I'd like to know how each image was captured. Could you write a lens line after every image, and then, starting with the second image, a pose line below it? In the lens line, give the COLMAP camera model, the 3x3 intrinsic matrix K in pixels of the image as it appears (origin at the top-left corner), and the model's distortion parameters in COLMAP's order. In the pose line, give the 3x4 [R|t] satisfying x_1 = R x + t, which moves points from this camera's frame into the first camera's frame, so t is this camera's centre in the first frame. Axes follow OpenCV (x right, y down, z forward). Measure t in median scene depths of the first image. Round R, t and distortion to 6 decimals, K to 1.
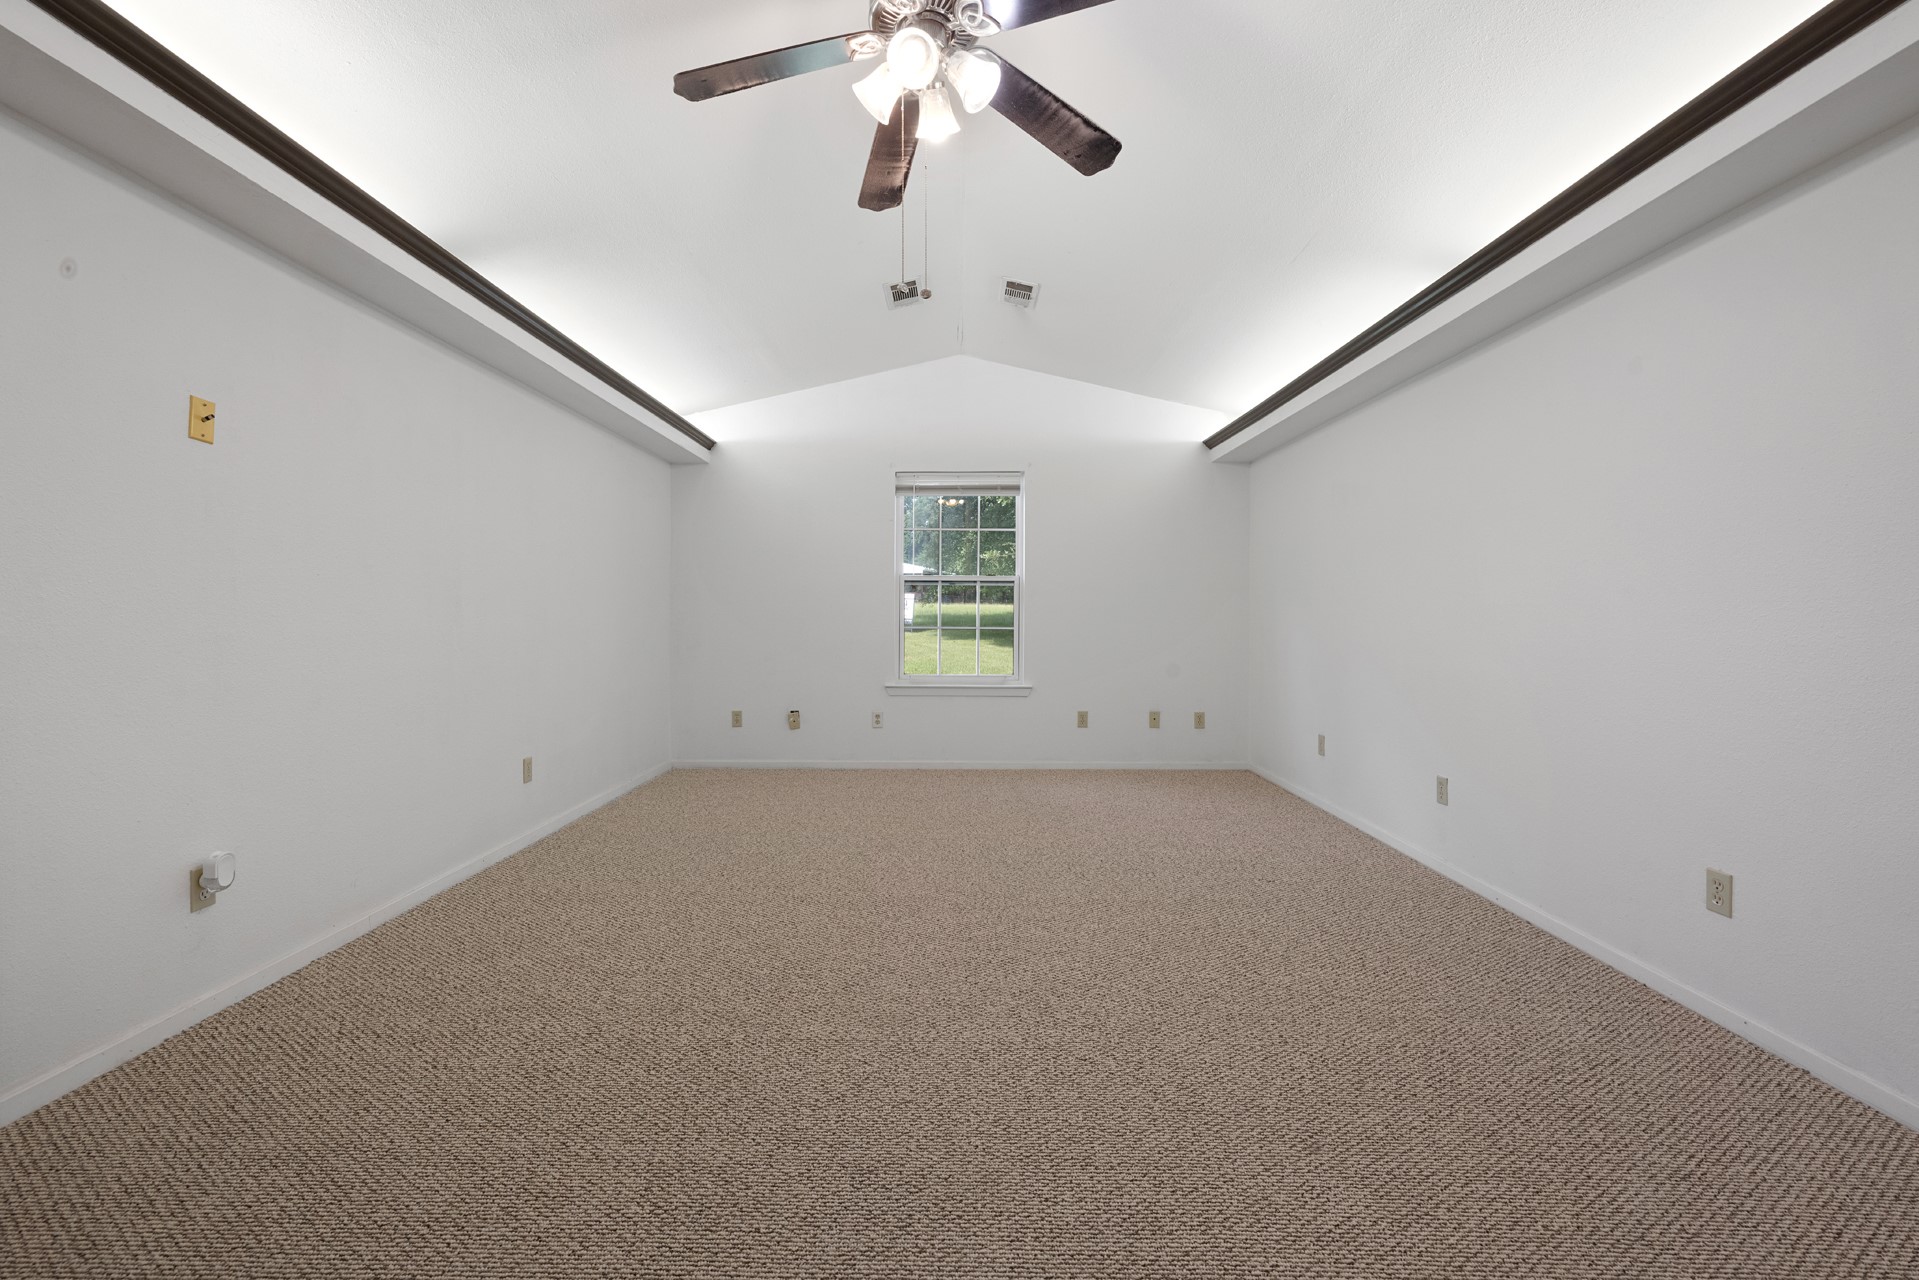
lens RADIAL K [[814.8, 0, 955.5], [0, 814.8, 627.6], [0, 0, 1]] dist [0.001706, 0.001337]
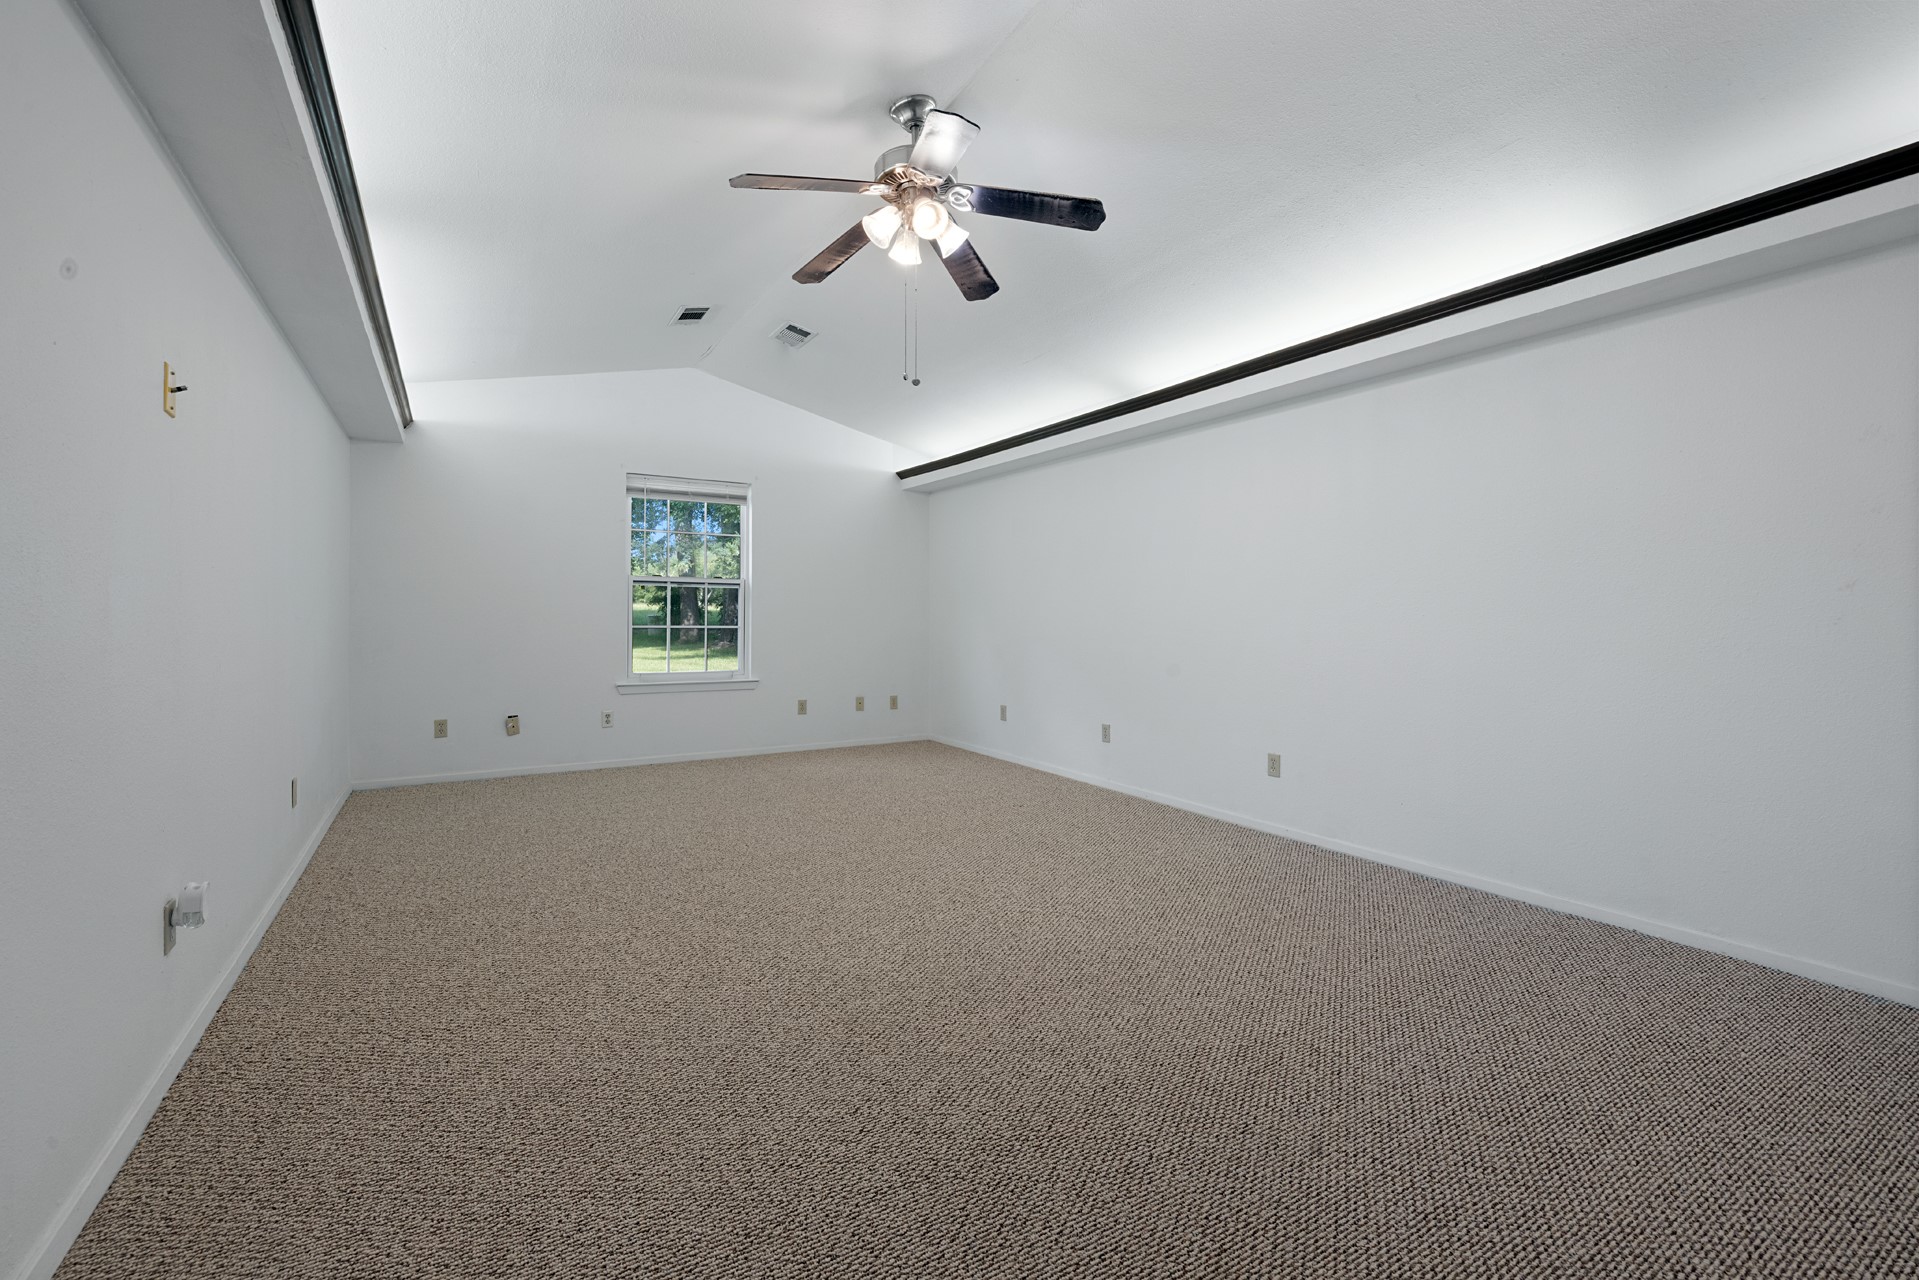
lens RADIAL K [[814.8, 0, 962.0], [0, 814.8, 631.1], [0, 0, 1]] dist [0.001706, 0.001337]
pose [[0.844370, -0.007789, 0.535704, -0.263552], [0.004950, 0.999965, 0.006737, 0.000393], [-0.535738, -0.003037, 0.844379, -0.075677]]
